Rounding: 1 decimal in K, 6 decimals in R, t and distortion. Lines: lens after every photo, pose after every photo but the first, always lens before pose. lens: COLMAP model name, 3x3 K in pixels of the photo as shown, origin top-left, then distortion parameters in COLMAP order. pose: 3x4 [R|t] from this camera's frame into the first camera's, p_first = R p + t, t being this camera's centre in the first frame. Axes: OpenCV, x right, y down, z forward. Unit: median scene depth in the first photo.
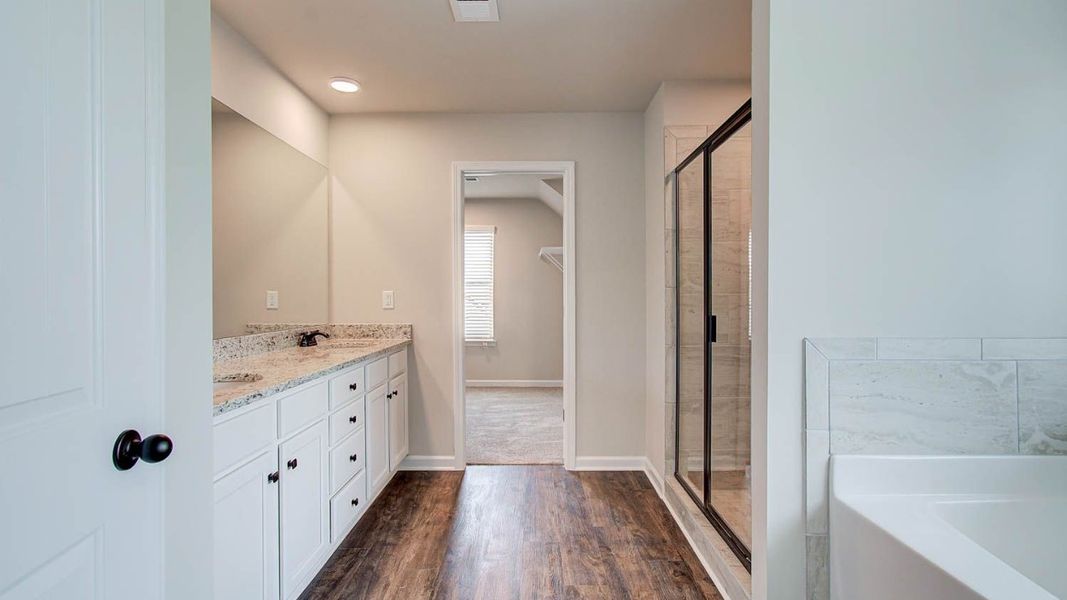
lens RADIAL K [[492.1, 0, 534.1], [0, 492.1, 303.6], [0, 0, 1]] dist [0.000784, 0.000687]
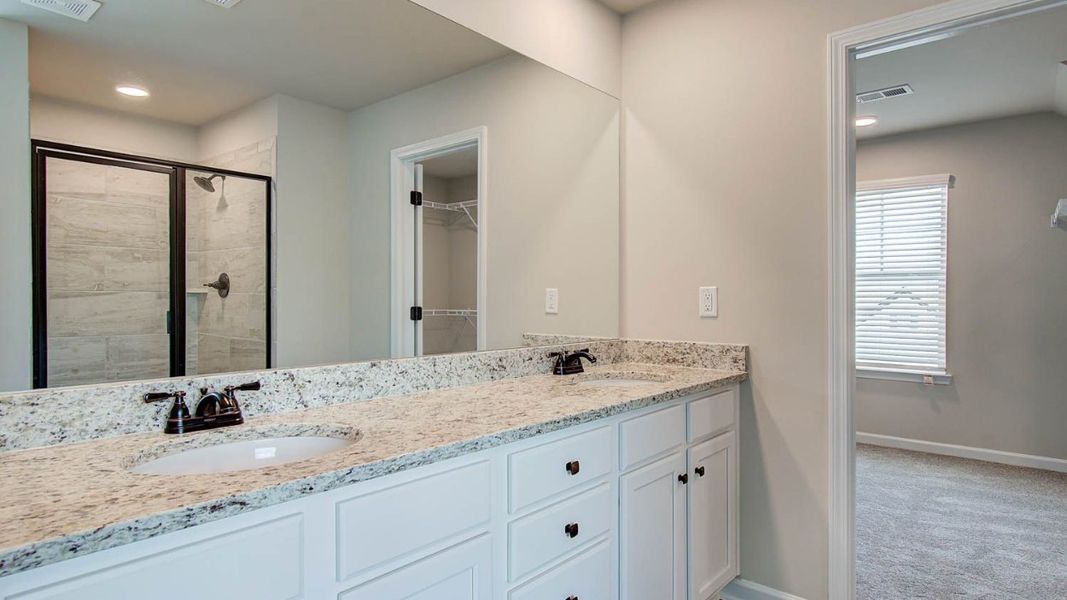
lens RADIAL K [[533.2, 0, 531.2], [0, 533.2, 303.8], [0, 0, 1]] dist [-0.013229, -0.010062]
pose [[0.717544, 0.003809, -0.696503, -0.003980], [-0.007403, 0.999970, -0.002158, -0.002766], [0.696474, 0.006705, 0.717551, 0.414665]]
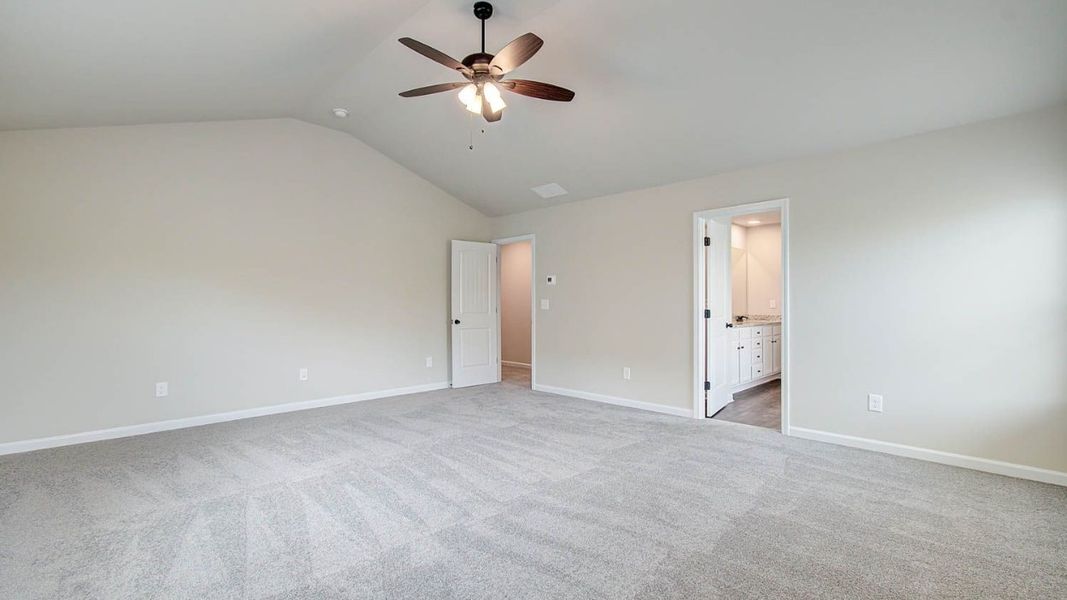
lens RADIAL K [[492.1, 0, 534.1], [0, 492.1, 303.6], [0, 0, 1]] dist [0.000784, 0.000687]
pose [[0.727655, -0.004873, -0.685926, 0.504447], [-0.007815, 0.999851, -0.015393, 0.033339], [0.685899, 0.016562, 0.727508, -1.541150]]
